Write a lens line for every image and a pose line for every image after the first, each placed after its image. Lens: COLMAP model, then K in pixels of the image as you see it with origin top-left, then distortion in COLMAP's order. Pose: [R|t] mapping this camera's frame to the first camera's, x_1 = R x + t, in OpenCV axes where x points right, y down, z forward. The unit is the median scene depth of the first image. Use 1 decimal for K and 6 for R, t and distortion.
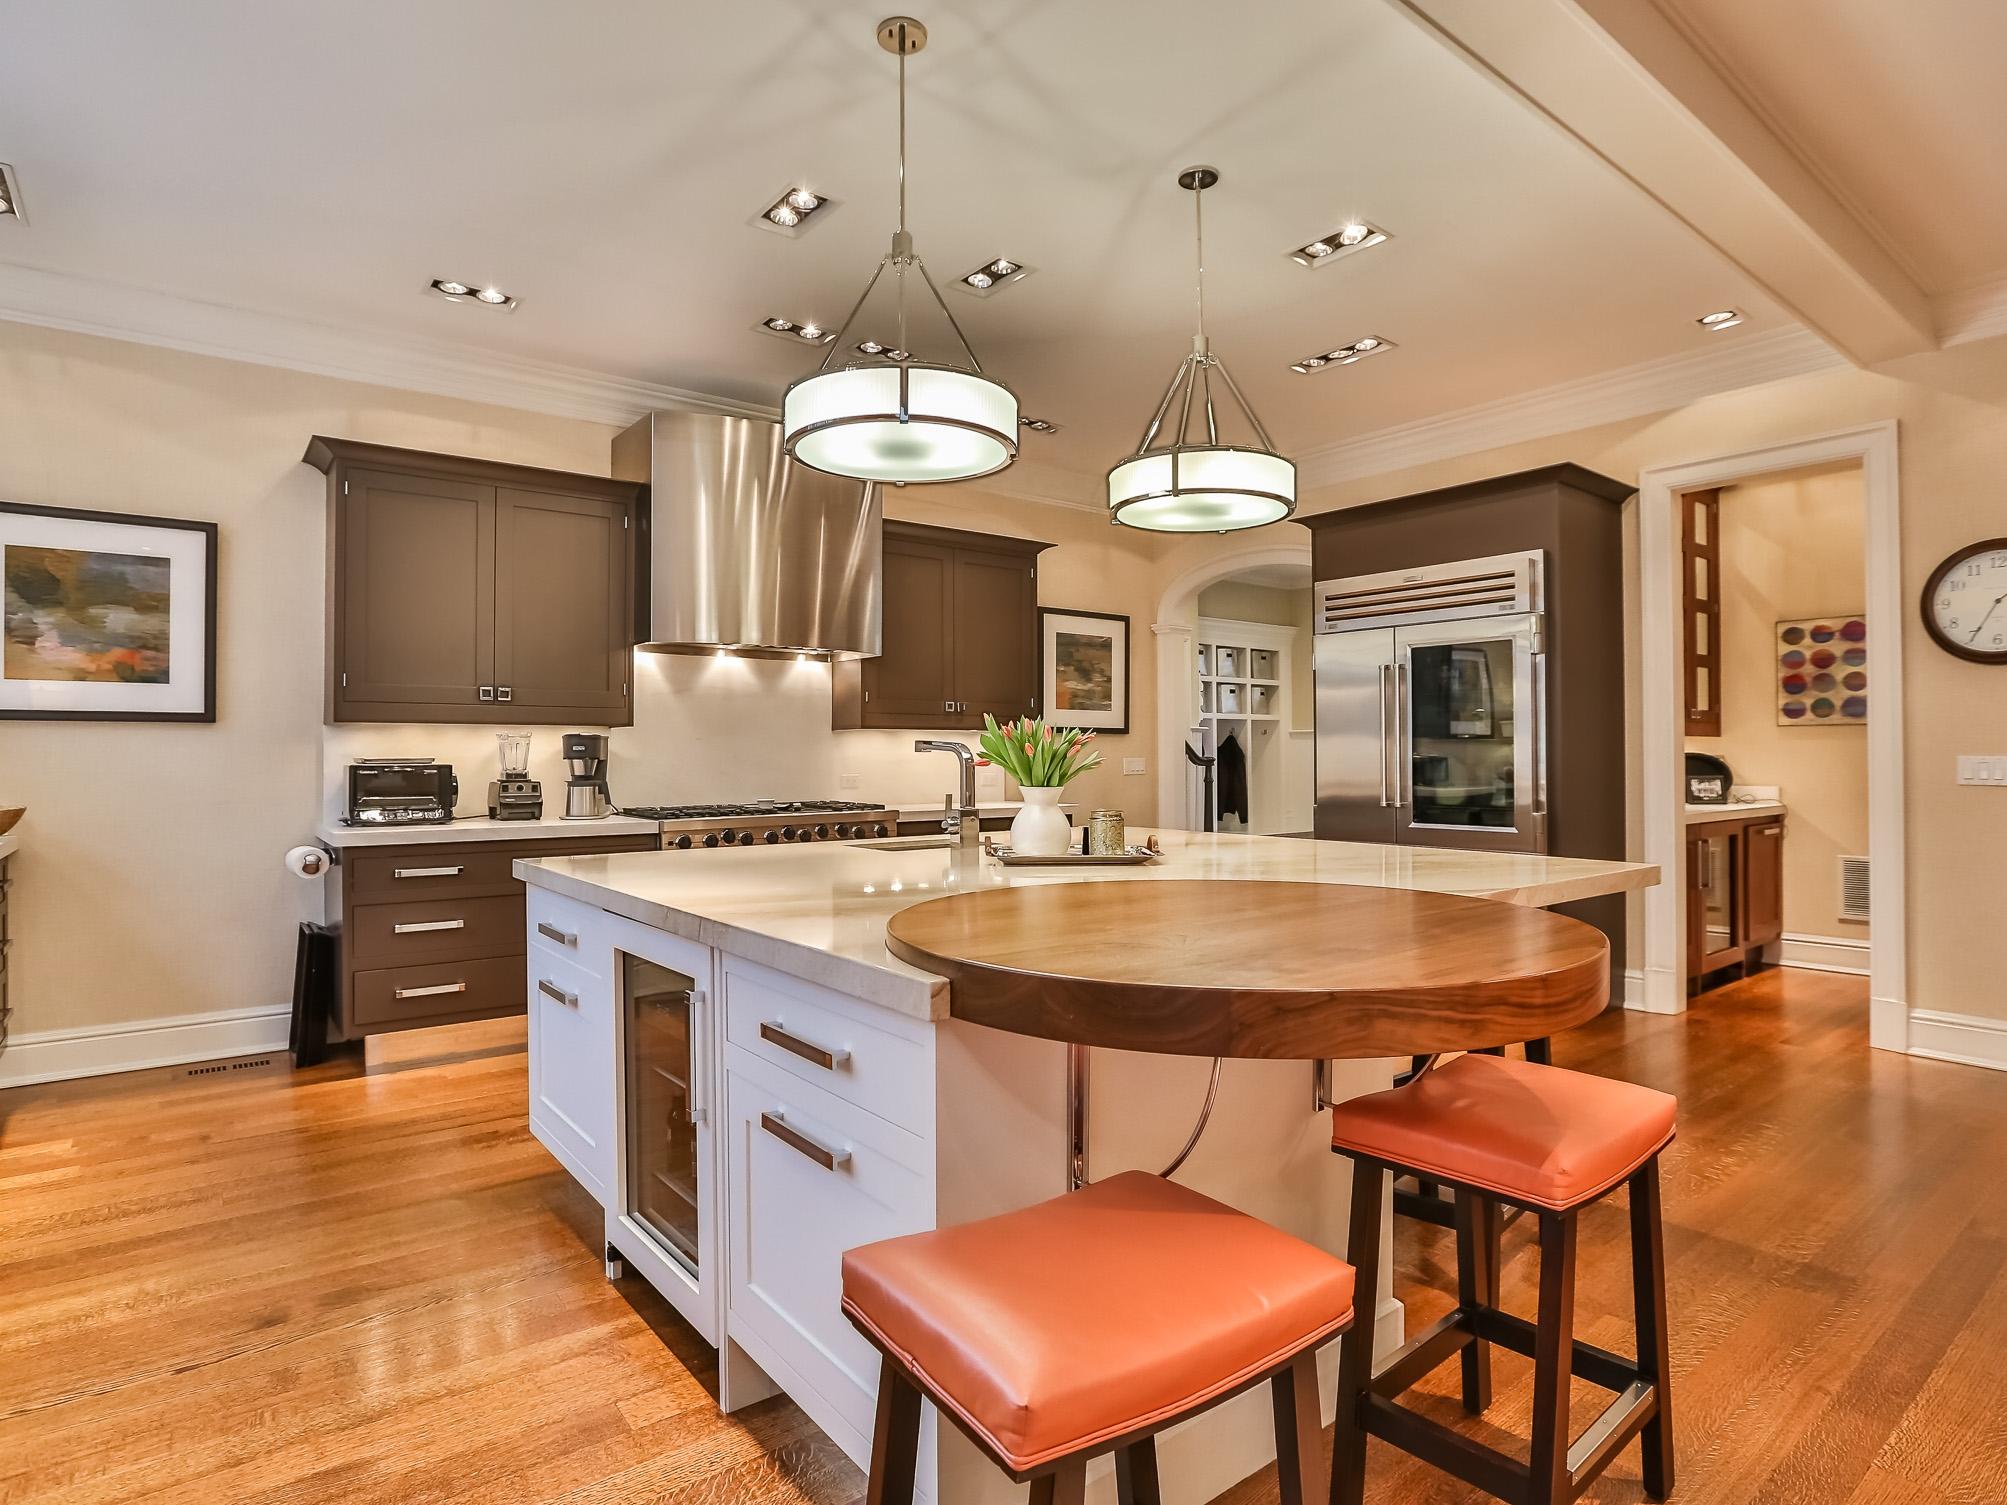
lens RADIAL K [[1083.4, 0, 1003.5], [0, 1083.4, 752.5], [0, 0, 1]] dist [-0.044906, 0.000512]
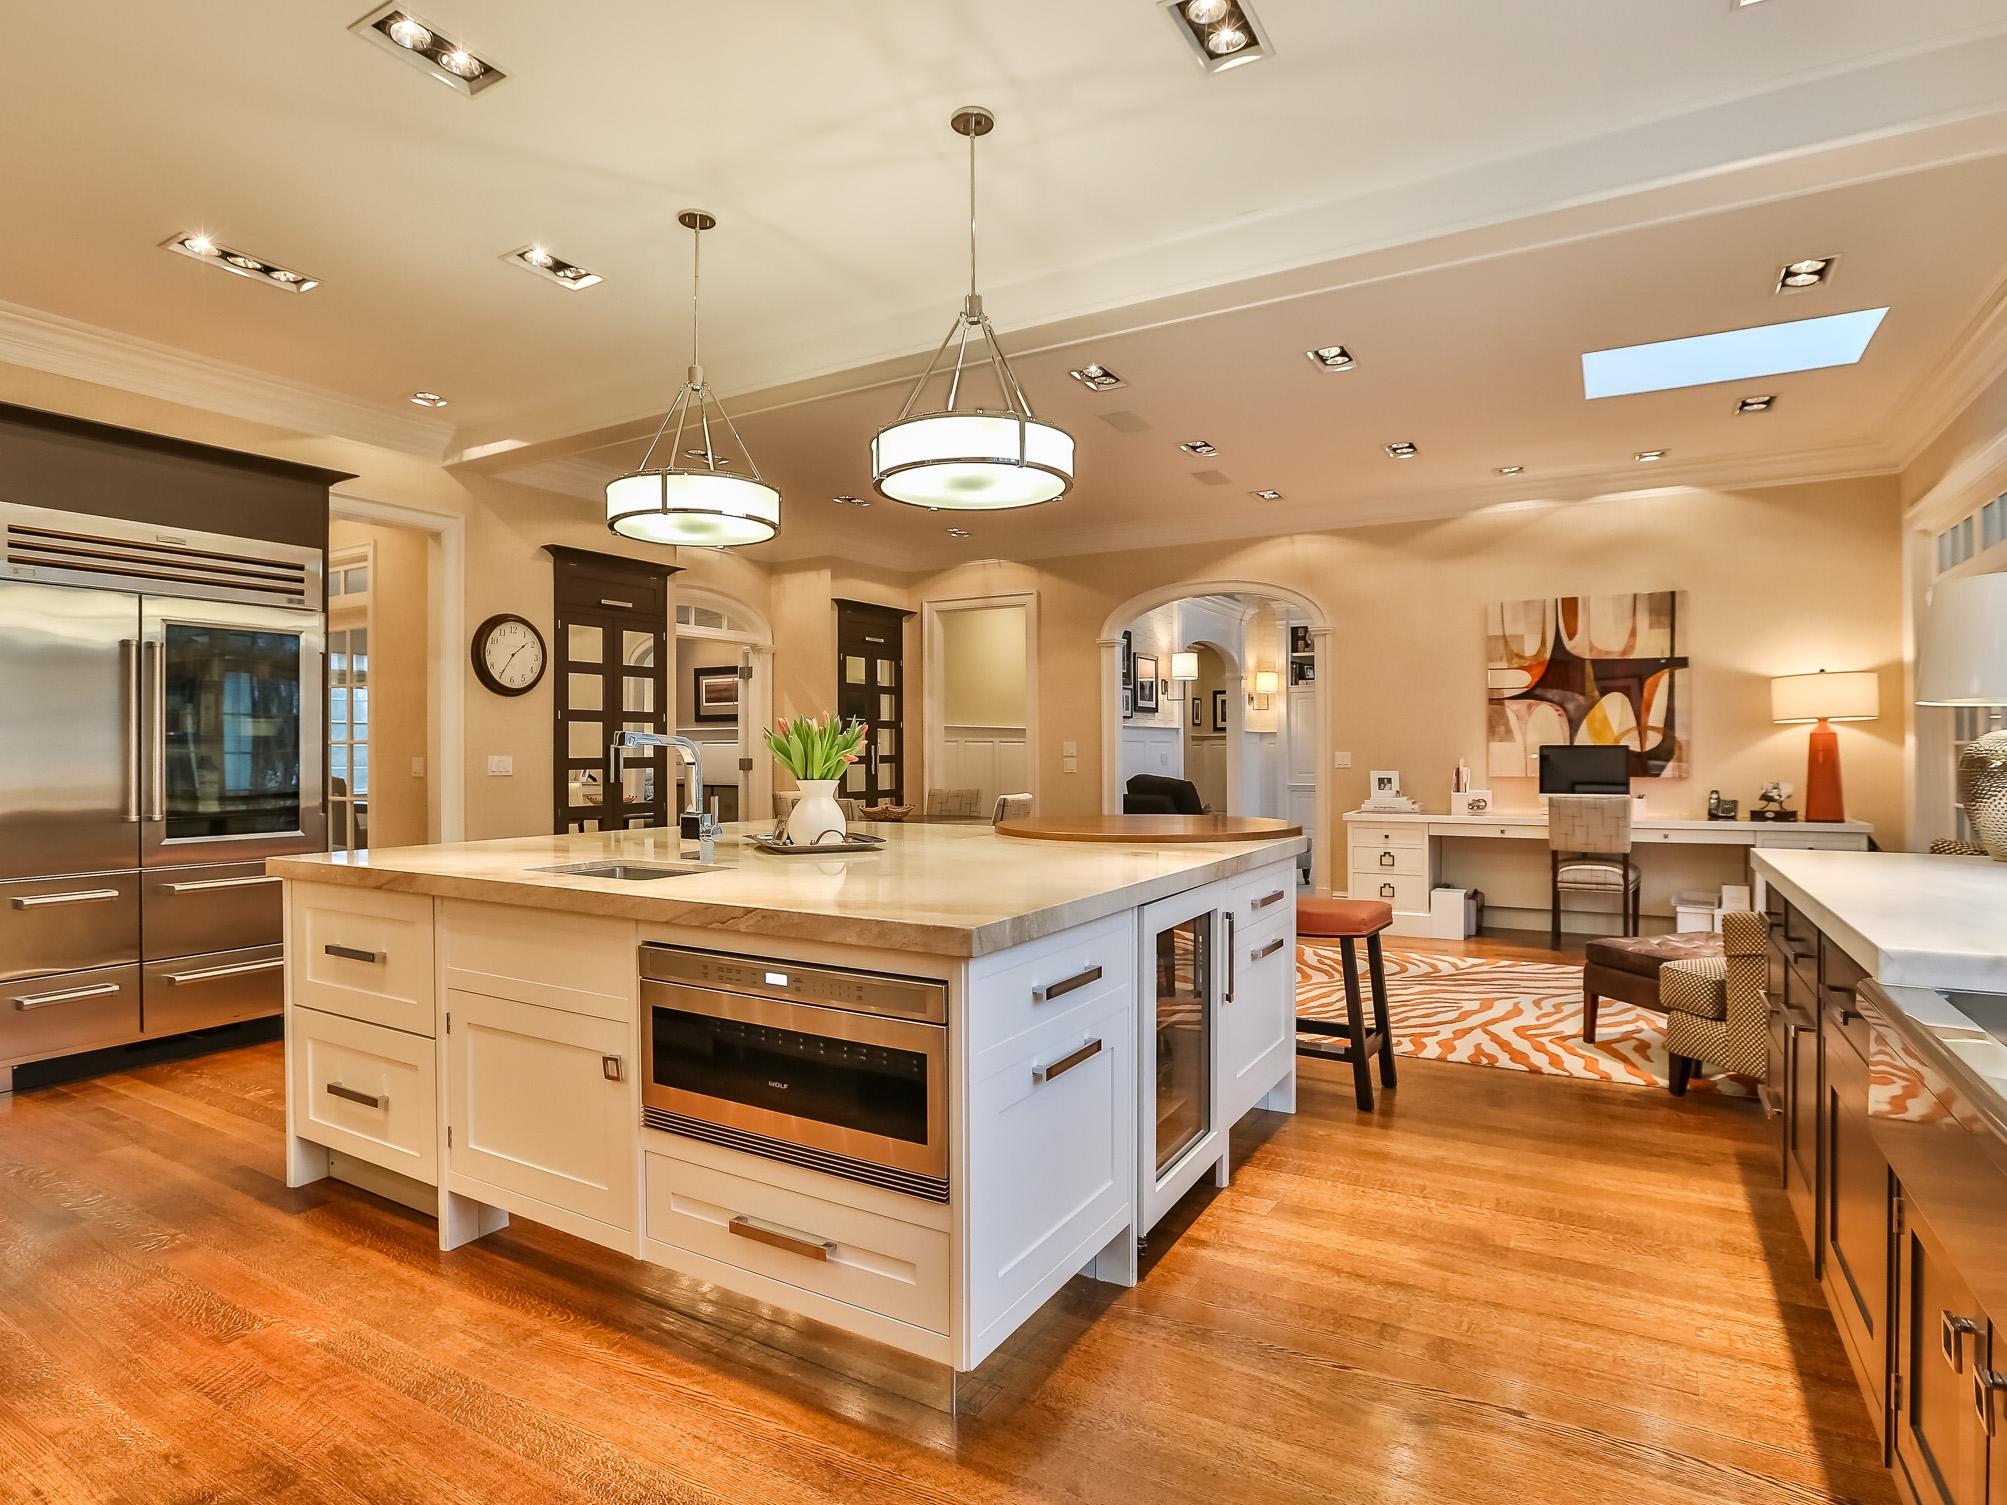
lens RADIAL K [[1083.4, 0, 1003.5], [0, 1083.4, 752.5], [0, 0, 1]] dist [-0.044906, 0.000512]
pose [[-0.373088, 0.002241, 0.927793, -0.931155], [-0.003205, 0.999988, -0.003704, 0.001467], [-0.927790, -0.004355, -0.373076, 1.107659]]
